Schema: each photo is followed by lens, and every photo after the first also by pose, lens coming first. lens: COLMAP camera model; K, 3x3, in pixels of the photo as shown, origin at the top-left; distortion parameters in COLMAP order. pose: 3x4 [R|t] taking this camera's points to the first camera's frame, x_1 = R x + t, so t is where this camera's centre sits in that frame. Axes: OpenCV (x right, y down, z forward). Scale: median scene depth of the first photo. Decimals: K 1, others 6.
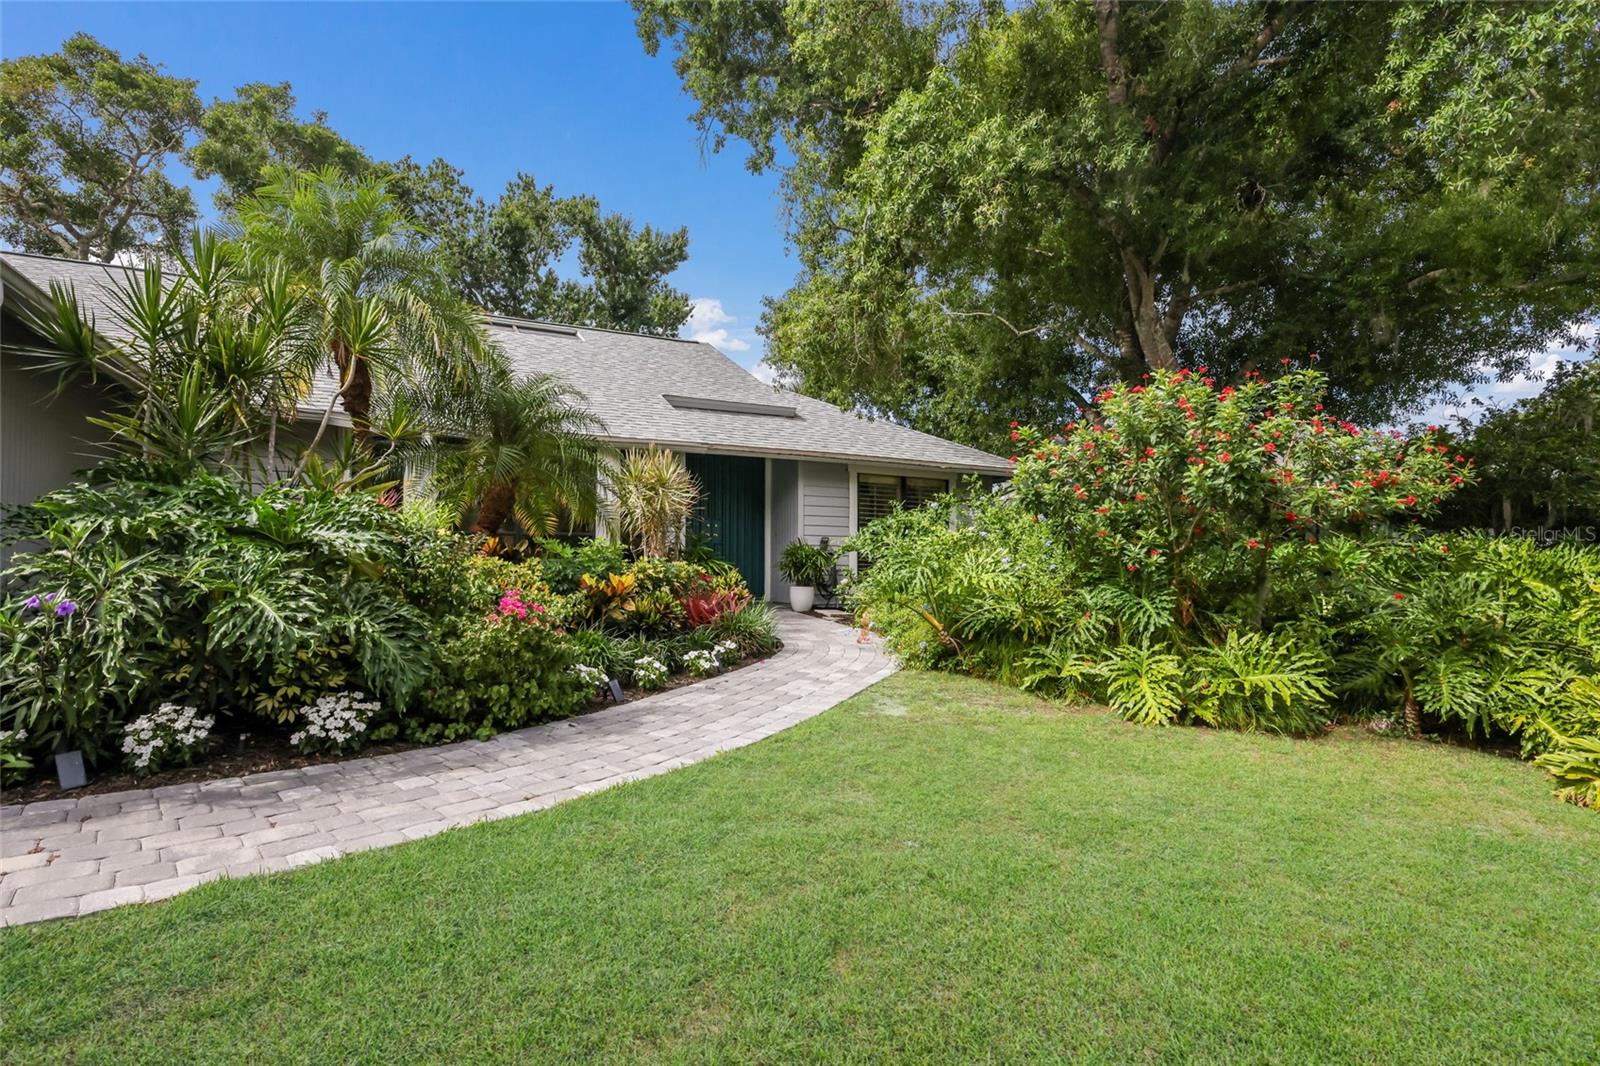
lens RADIAL K [[807.5, 0, 794.8], [0, 807.5, 521.7], [0, 0, 1]] dist [0.003662, 0.000746]
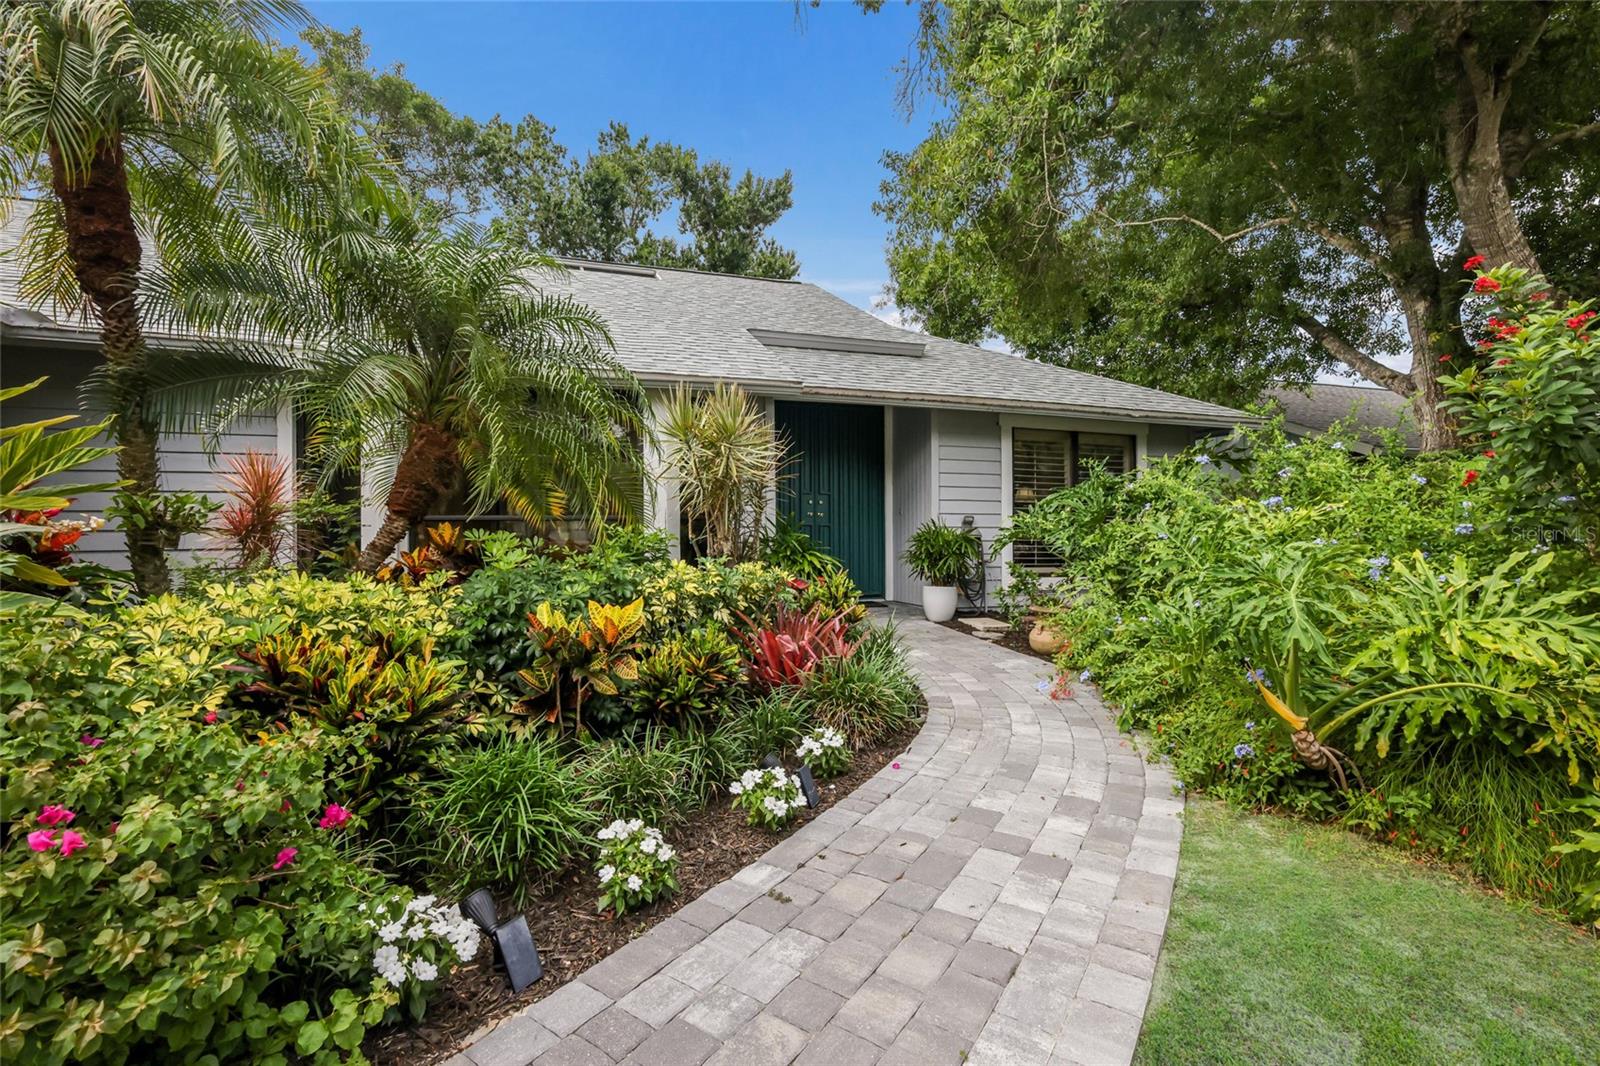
lens RADIAL K [[746.9, 0, 810.8], [0, 746.9, 522.0], [0, 0, 1]] dist [0.014539, 0.000053]
pose [[0.991853, -0.011416, -0.126872, -0.022691], [0.015699, 0.999338, 0.032808, 0.000804], [0.126413, -0.034532, 0.991376, 0.375539]]
